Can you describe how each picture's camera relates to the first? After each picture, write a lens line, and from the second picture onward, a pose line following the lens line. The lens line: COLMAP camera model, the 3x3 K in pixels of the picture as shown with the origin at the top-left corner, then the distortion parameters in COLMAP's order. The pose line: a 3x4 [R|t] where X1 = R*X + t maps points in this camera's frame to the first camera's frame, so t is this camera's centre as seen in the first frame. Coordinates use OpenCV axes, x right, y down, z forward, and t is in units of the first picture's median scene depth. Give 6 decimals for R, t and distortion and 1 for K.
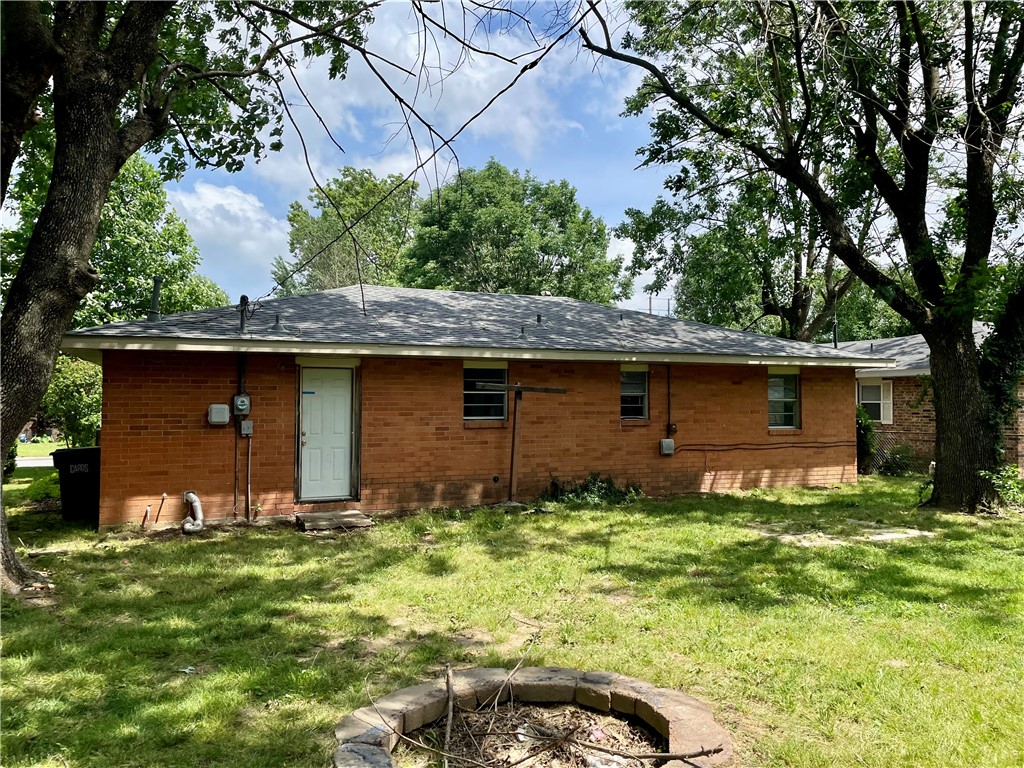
lens RADIAL K [[773.2, 0, 517.0], [0, 773.2, 381.3], [0, 0, 1]] dist [0.111727, -0.146634]
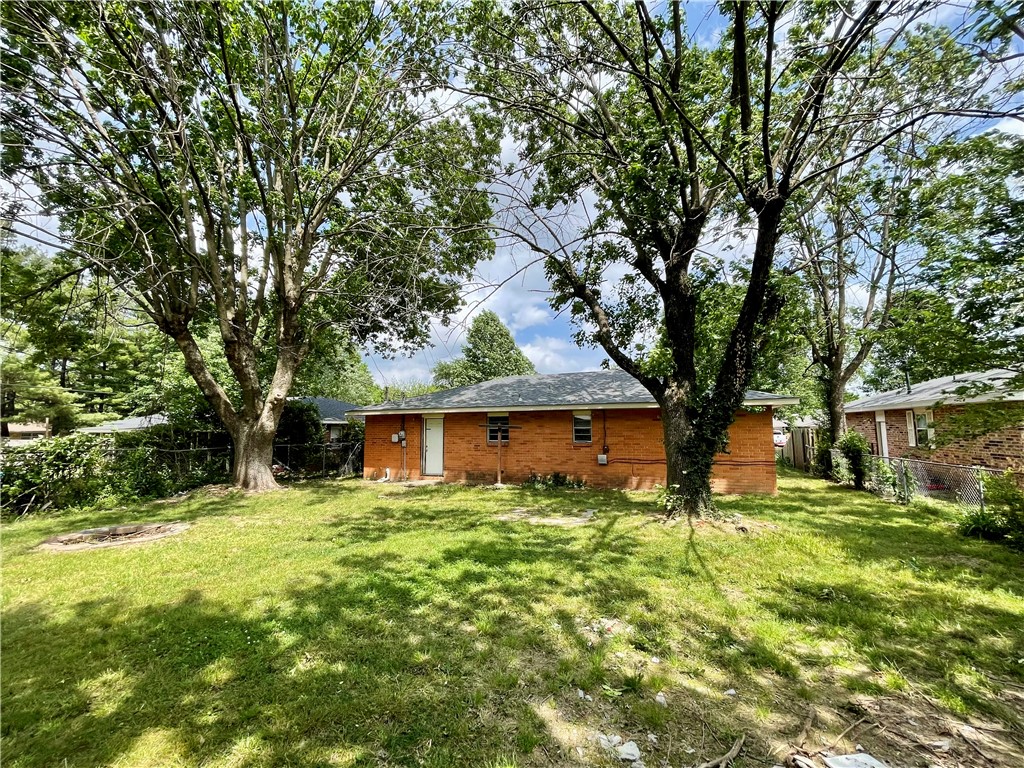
lens RADIAL K [[417.3, 0, 512.0], [0, 417.3, 384.0], [0, 0, 1]] dist [0.001221, -0.000020]
pose [[0.717163, -0.083483, -0.691887, 0.777278], [0.022034, 0.995019, -0.097219, 0.006336], [0.696557, 0.054477, 0.715431, 0.241627]]
